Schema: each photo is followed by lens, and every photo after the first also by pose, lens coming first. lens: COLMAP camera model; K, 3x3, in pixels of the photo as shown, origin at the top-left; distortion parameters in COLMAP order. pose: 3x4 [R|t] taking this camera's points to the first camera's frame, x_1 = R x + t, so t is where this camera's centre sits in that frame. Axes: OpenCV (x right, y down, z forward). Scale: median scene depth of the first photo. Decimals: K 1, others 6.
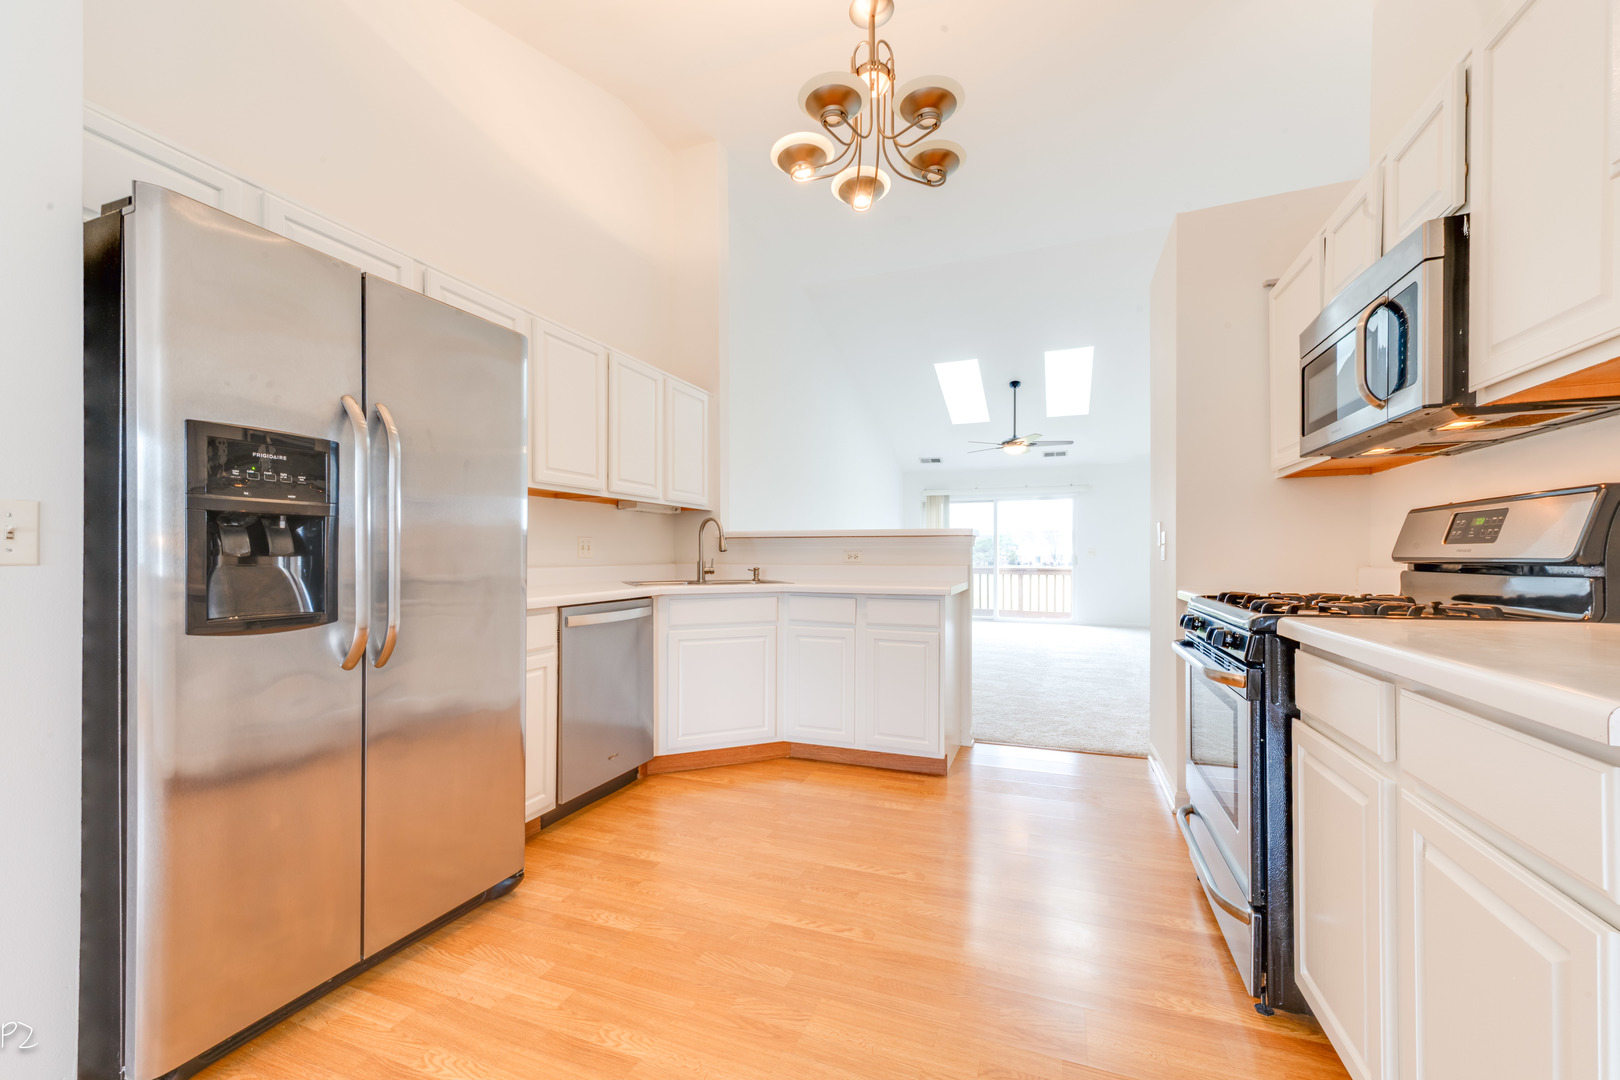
lens RADIAL K [[637.7, 0, 839.0], [0, 637.7, 553.8], [0, 0, 1]] dist [0.011501, -0.000492]
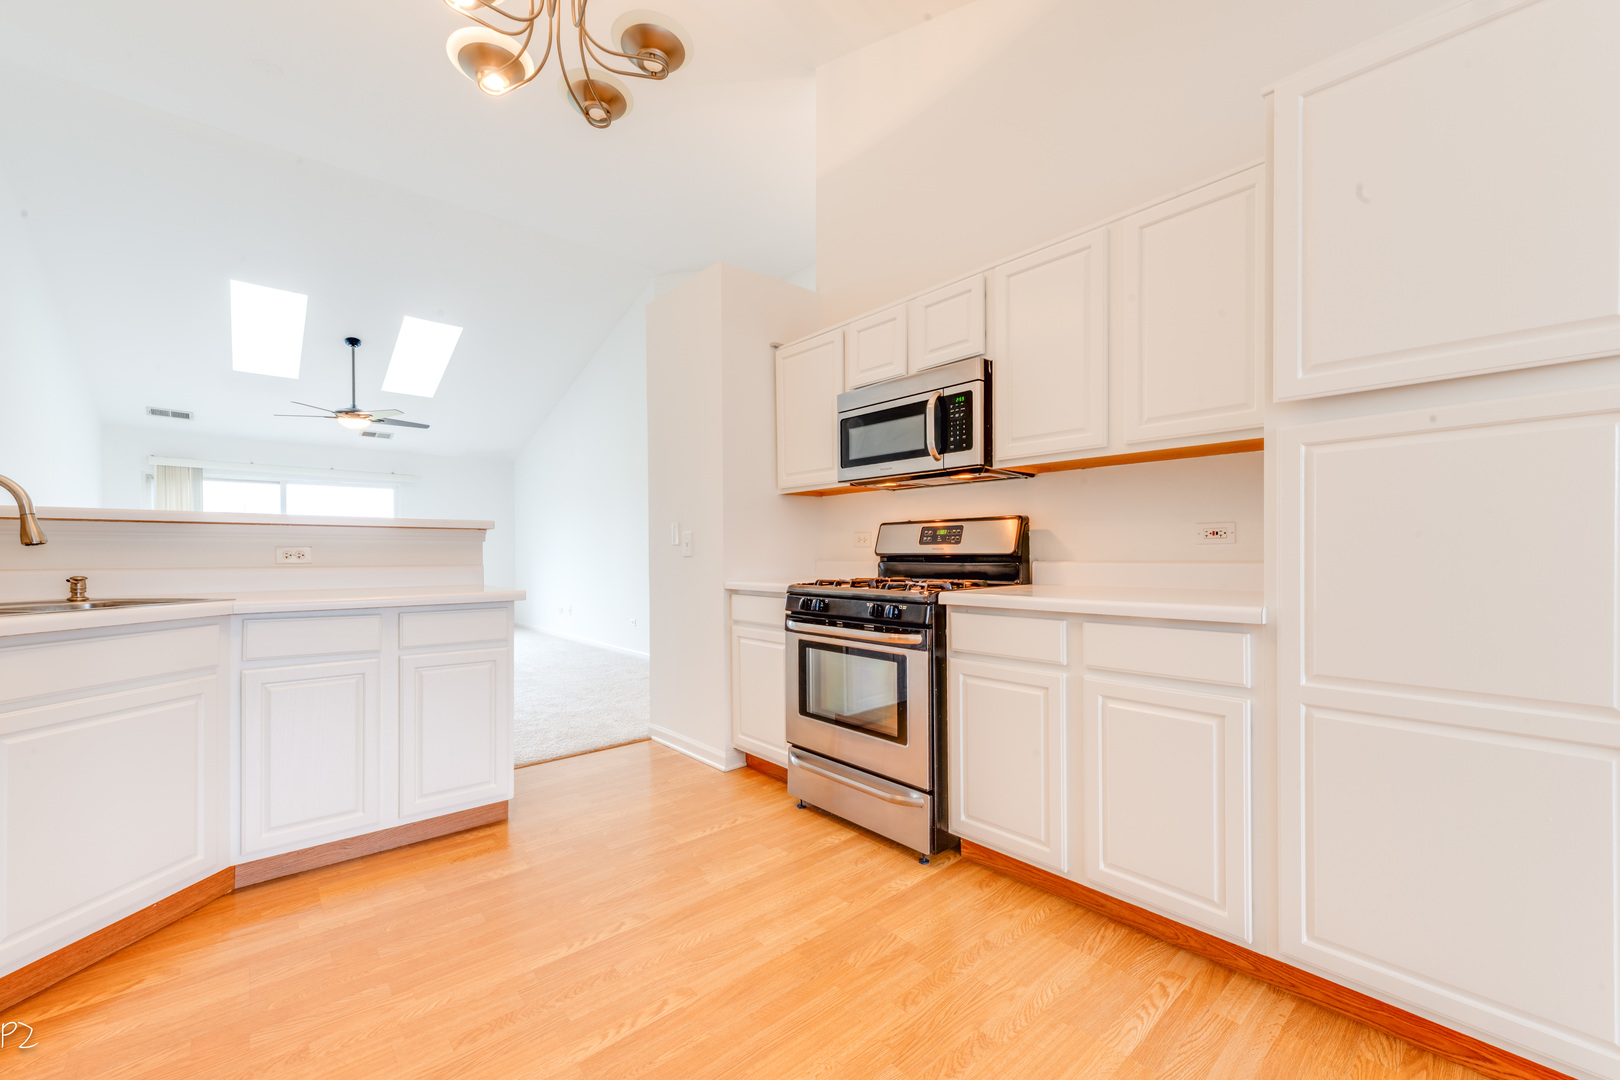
lens RADIAL K [[637.7, 0, 802.7], [0, 637.7, 554.3], [0, 0, 1]] dist [0.011501, -0.000492]
pose [[0.491564, -0.001619, 0.870840, -0.374541], [0.000560, 0.999999, 0.001543, 0.003471], [-0.870841, -0.000271, 0.491564, 0.264896]]
